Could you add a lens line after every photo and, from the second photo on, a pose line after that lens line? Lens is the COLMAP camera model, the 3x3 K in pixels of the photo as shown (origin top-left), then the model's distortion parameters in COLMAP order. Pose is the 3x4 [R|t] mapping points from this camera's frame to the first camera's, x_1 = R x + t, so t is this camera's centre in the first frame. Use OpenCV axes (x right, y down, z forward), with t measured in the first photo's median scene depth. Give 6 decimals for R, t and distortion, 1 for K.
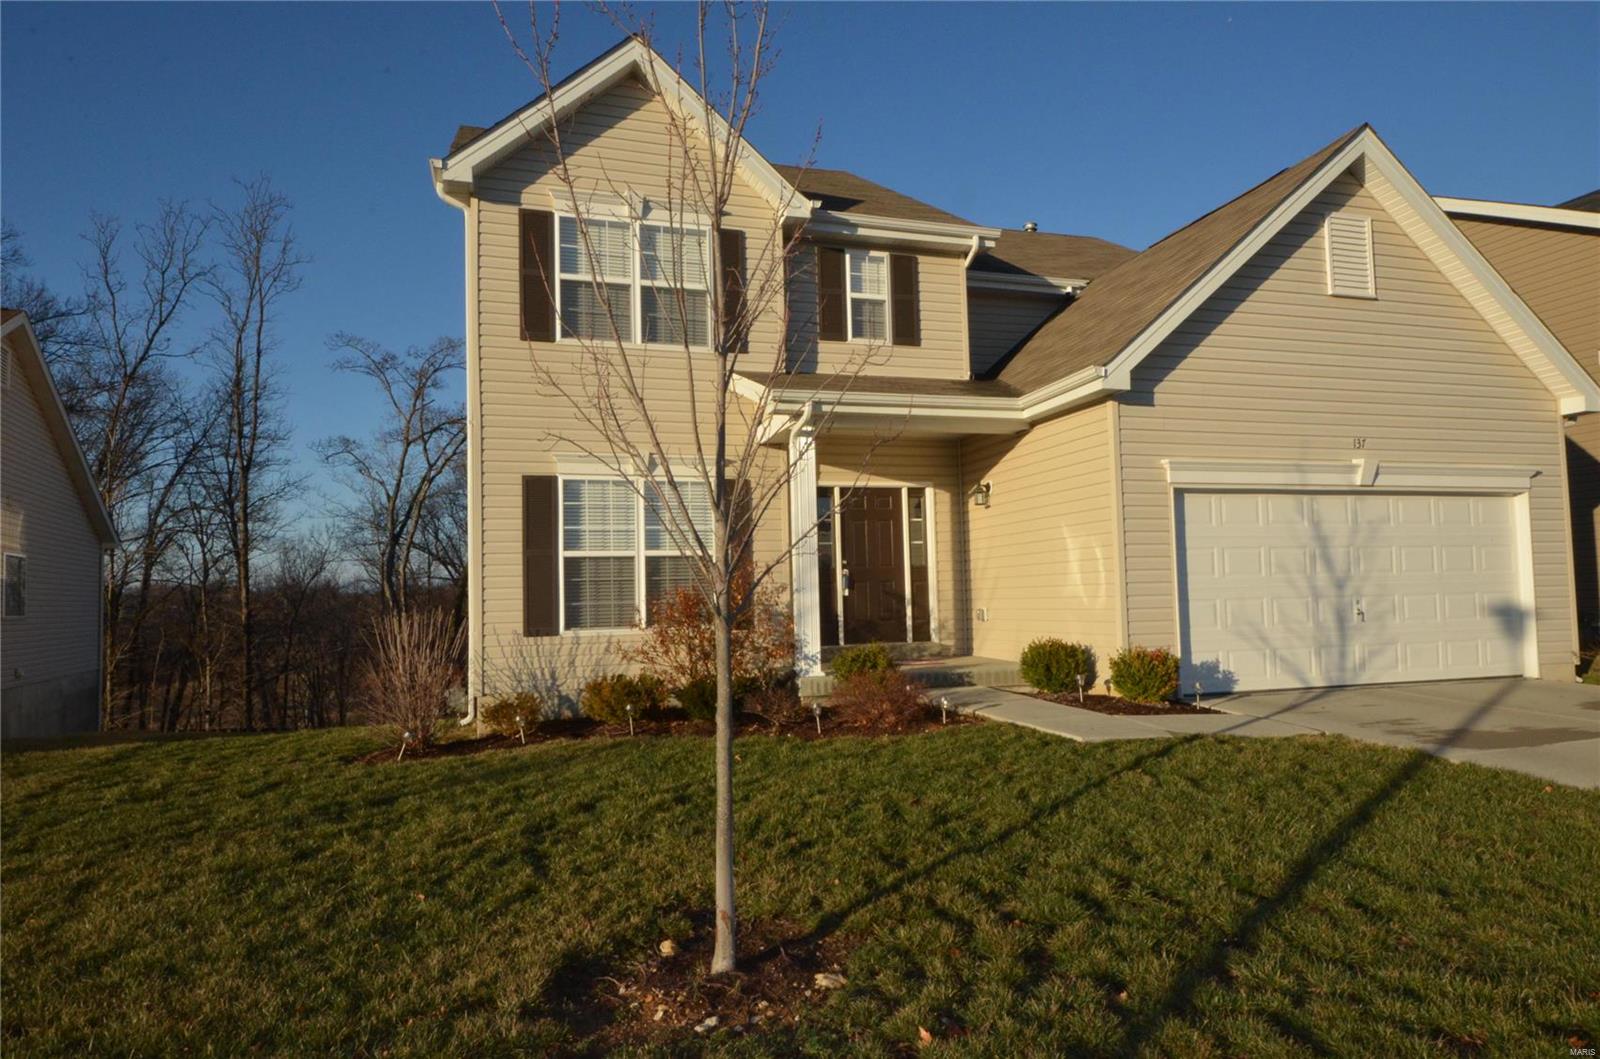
lens RADIAL K [[961.0, 0, 800.0], [0, 961.0, 529.5], [0, 0, 1]] dist [0.040657, -0.030428]
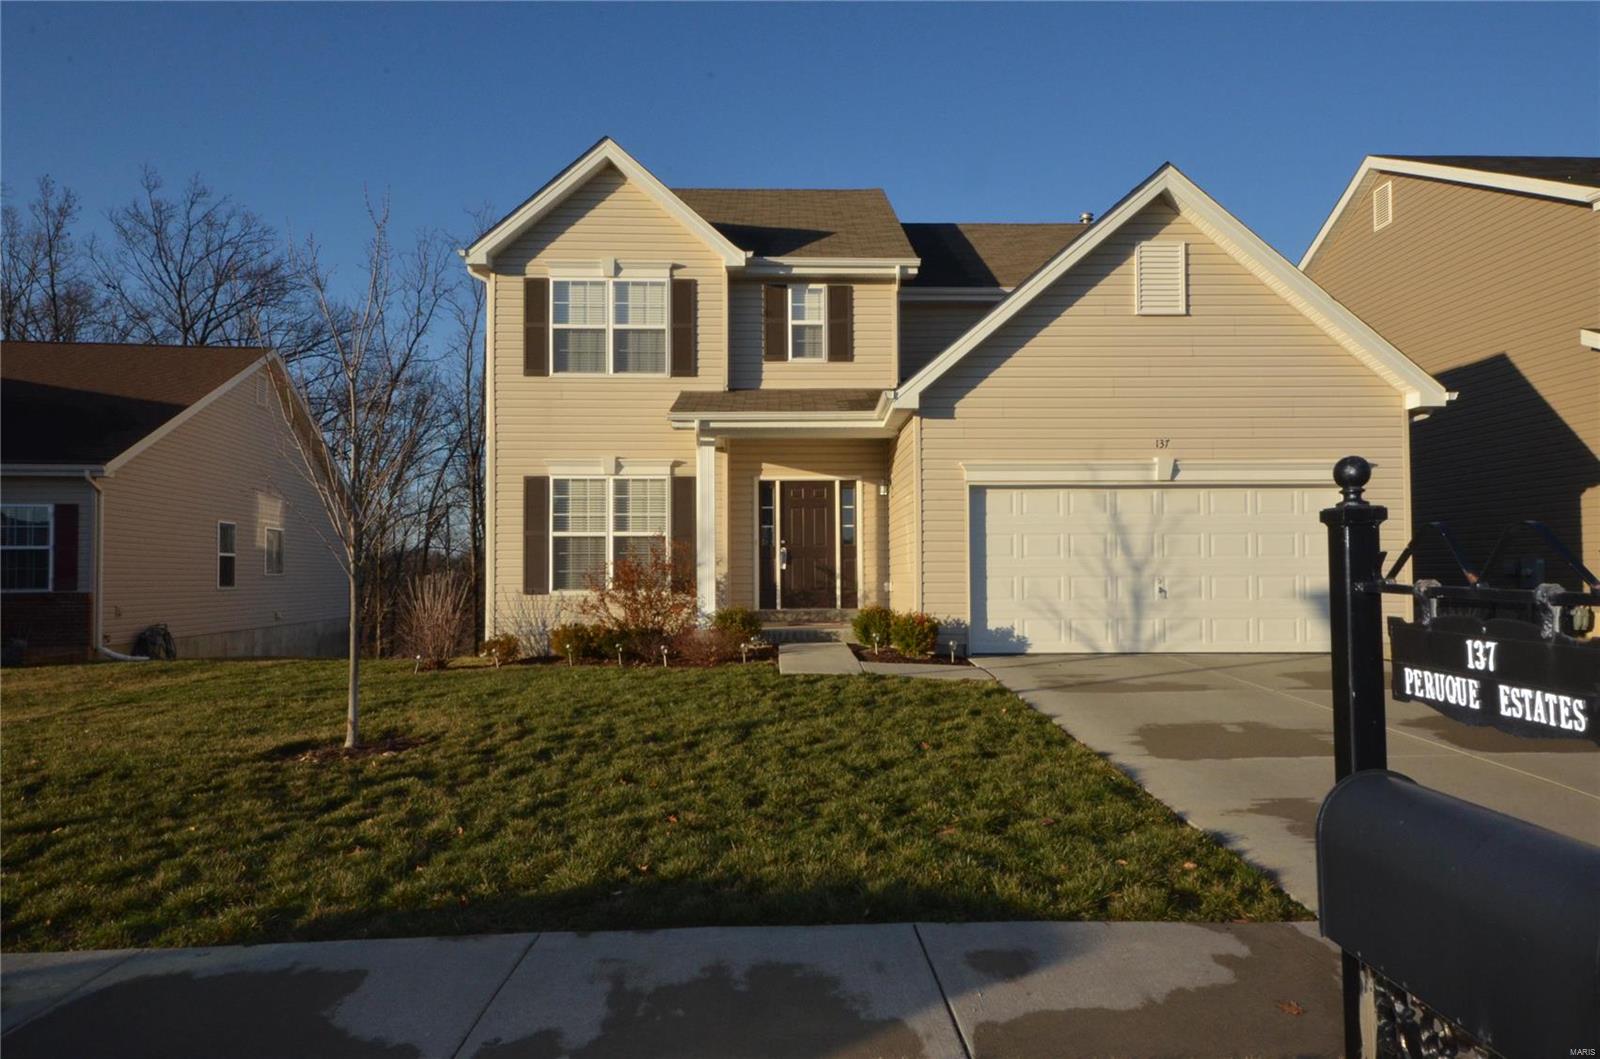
lens RADIAL K [[1015.2, 0, 799.6], [0, 1015.2, 523.1], [0, 0, 1]] dist [0.041577, -0.000067]
pose [[0.959619, 0.005399, -0.281252, 0.465520], [0.000965, 0.999747, 0.022483, -0.020826], [0.281303, -0.021846, 0.959370, -0.257060]]
